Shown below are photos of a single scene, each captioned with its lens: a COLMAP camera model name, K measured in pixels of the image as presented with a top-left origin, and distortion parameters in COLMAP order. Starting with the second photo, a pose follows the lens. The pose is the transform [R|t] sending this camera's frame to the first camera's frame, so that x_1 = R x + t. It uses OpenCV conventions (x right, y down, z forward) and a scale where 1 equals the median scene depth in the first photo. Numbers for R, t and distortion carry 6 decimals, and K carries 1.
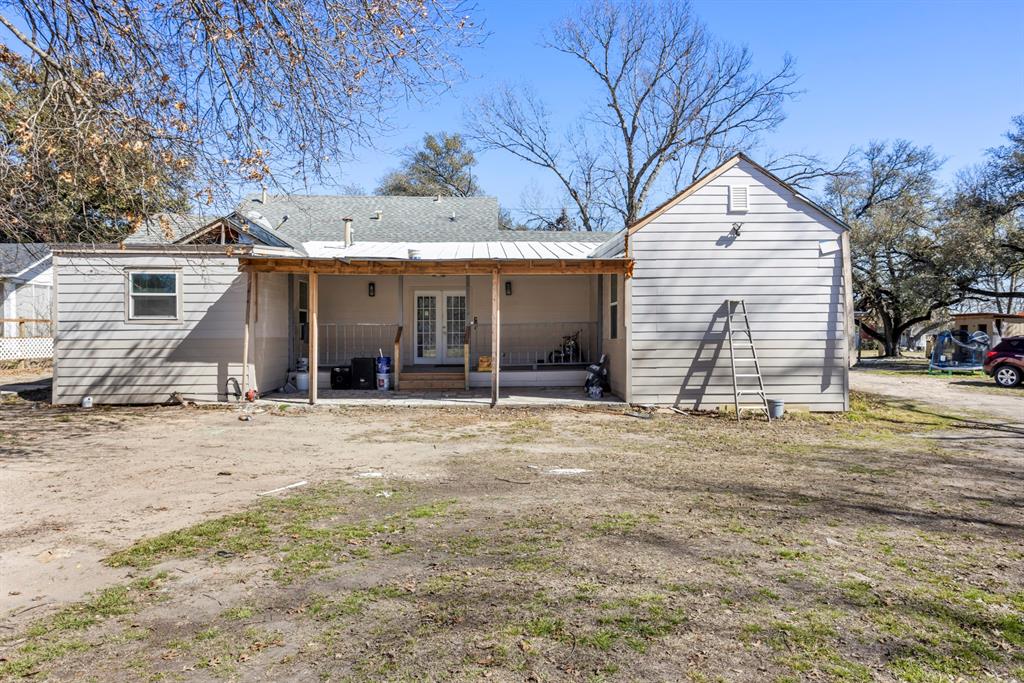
lens RADIAL K [[646.8, 0, 508.0], [0, 646.8, 339.1], [0, 0, 1]] dist [0.021895, 0.000812]
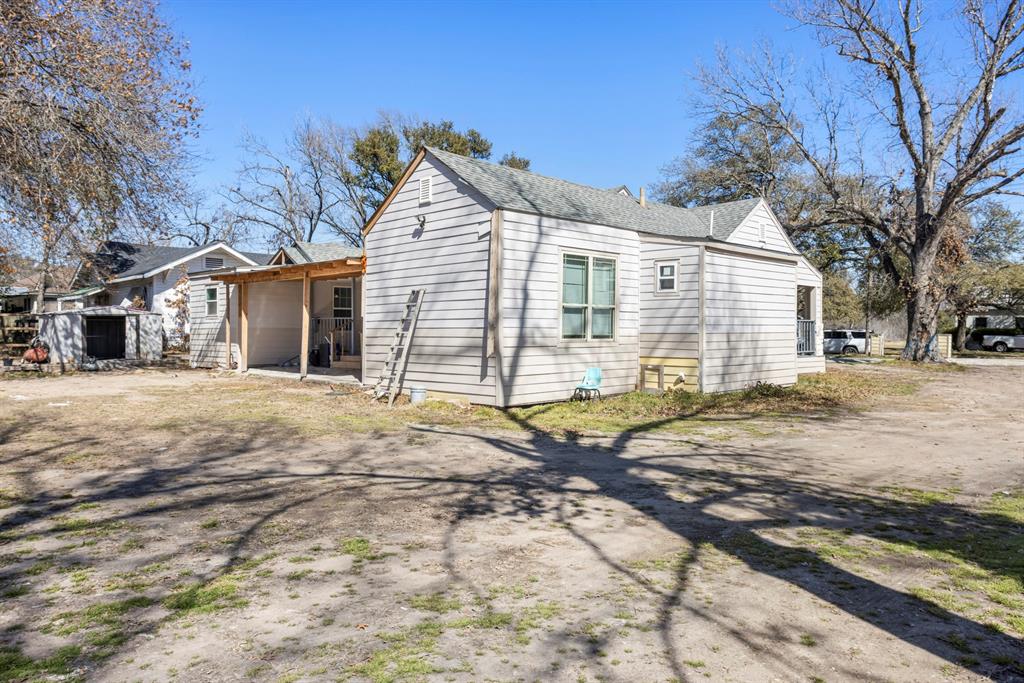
lens RADIAL K [[730.3, 0, 516.6], [0, 730.3, 337.7], [0, 0, 1]] dist [0.006323, -0.000531]
pose [[0.677133, 0.007109, -0.735826, 1.306941], [-0.013199, 0.999910, -0.002486, 0.017549], [0.735742, 0.011395, 0.677166, 0.324781]]
